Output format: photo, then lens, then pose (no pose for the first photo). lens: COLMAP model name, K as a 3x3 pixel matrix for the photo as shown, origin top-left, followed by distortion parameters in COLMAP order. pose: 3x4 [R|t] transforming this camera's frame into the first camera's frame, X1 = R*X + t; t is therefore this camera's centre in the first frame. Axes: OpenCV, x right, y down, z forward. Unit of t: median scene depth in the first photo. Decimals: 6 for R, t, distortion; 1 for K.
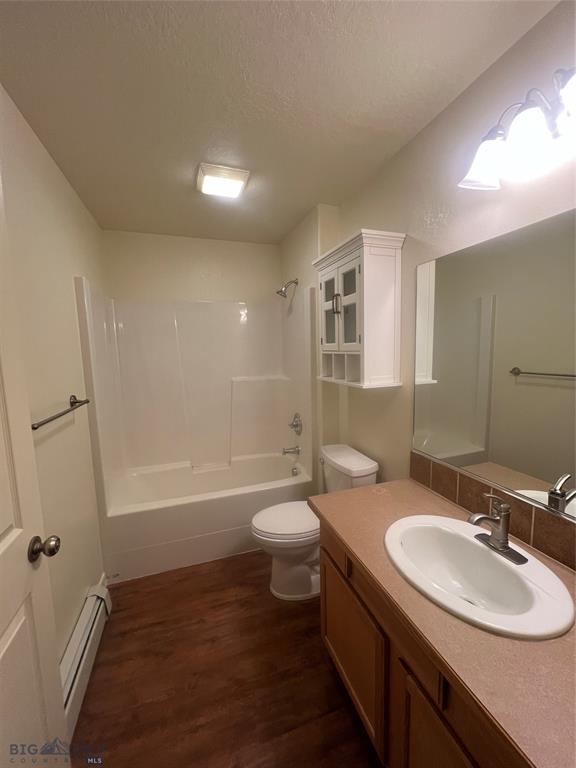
lens RADIAL K [[304.6, 0, 288.5], [0, 304.6, 384.4], [0, 0, 1]] dist [-0.000091, 0.000013]
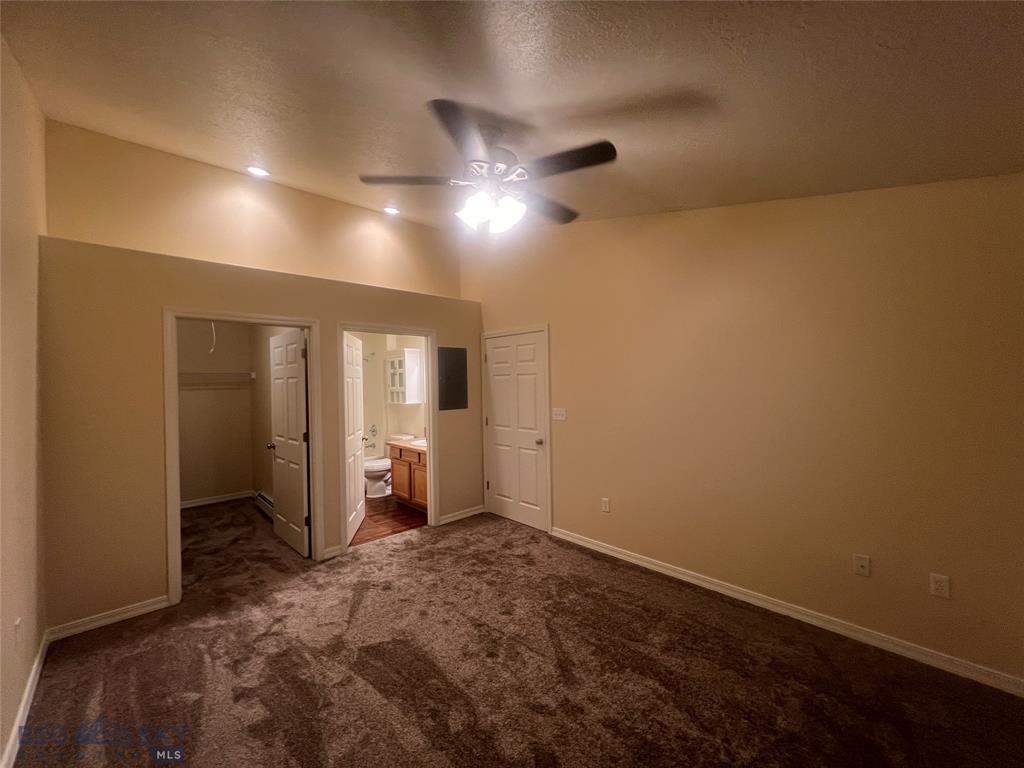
lens RADIAL K [[406.1, 0, 512.2], [0, 406.1, 382.7], [0, 0, 1]] dist [-0.000091, 0.000013]
pose [[0.907124, 0.001327, 0.420861, -0.362286], [0.045827, 0.993738, -0.101910, 0.203693], [-0.418361, 0.111731, 0.901383, -2.302162]]
